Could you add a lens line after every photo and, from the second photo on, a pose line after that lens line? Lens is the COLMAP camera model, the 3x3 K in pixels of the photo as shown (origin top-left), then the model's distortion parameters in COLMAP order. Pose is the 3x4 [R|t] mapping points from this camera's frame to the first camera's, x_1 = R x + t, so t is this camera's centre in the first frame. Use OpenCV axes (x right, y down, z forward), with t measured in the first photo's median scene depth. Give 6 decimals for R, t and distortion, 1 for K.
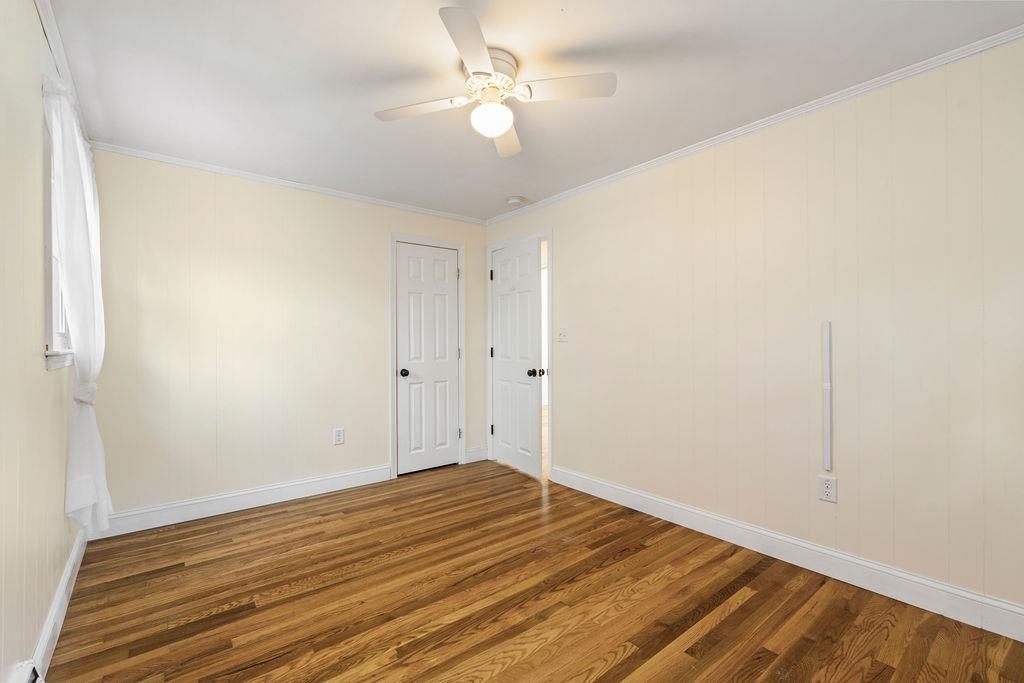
lens RADIAL K [[448.0, 0, 512.0], [0, 448.0, 341.5], [0, 0, 1]] dist [-0.002582, -0.000276]
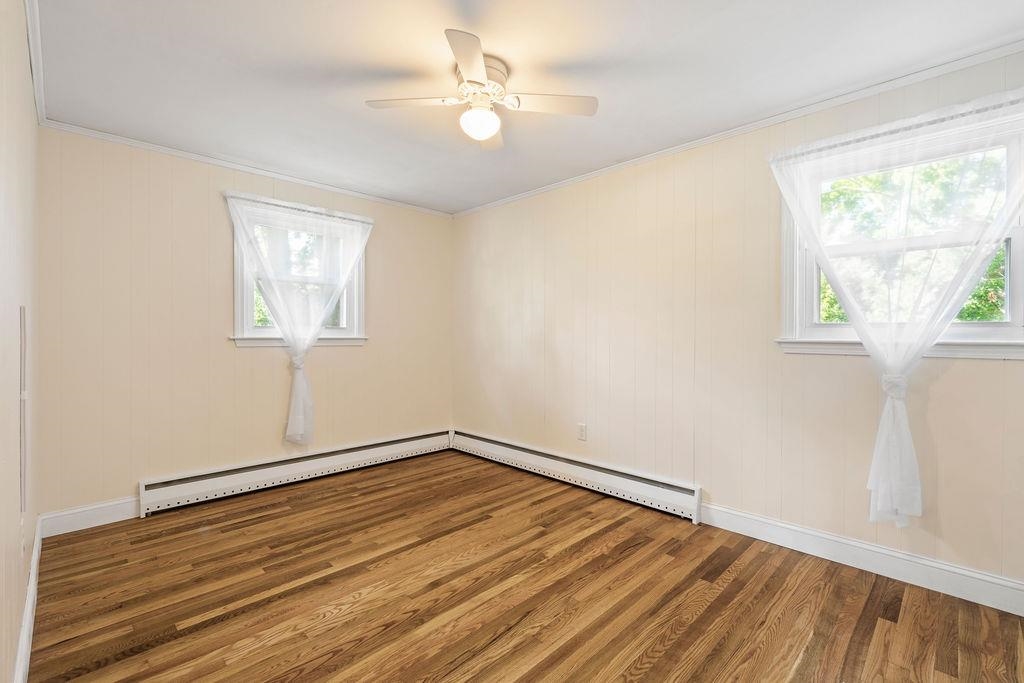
lens RADIAL K [[448.0, 0, 512.0], [0, 448.0, 341.5], [0, 0, 1]] dist [-0.002582, -0.000276]
pose [[-0.994636, 0.000708, -0.103431, -0.007347], [-0.000966, 0.999869, 0.016137, 0.002950], [0.103429, 0.016151, -0.994506, 2.026006]]
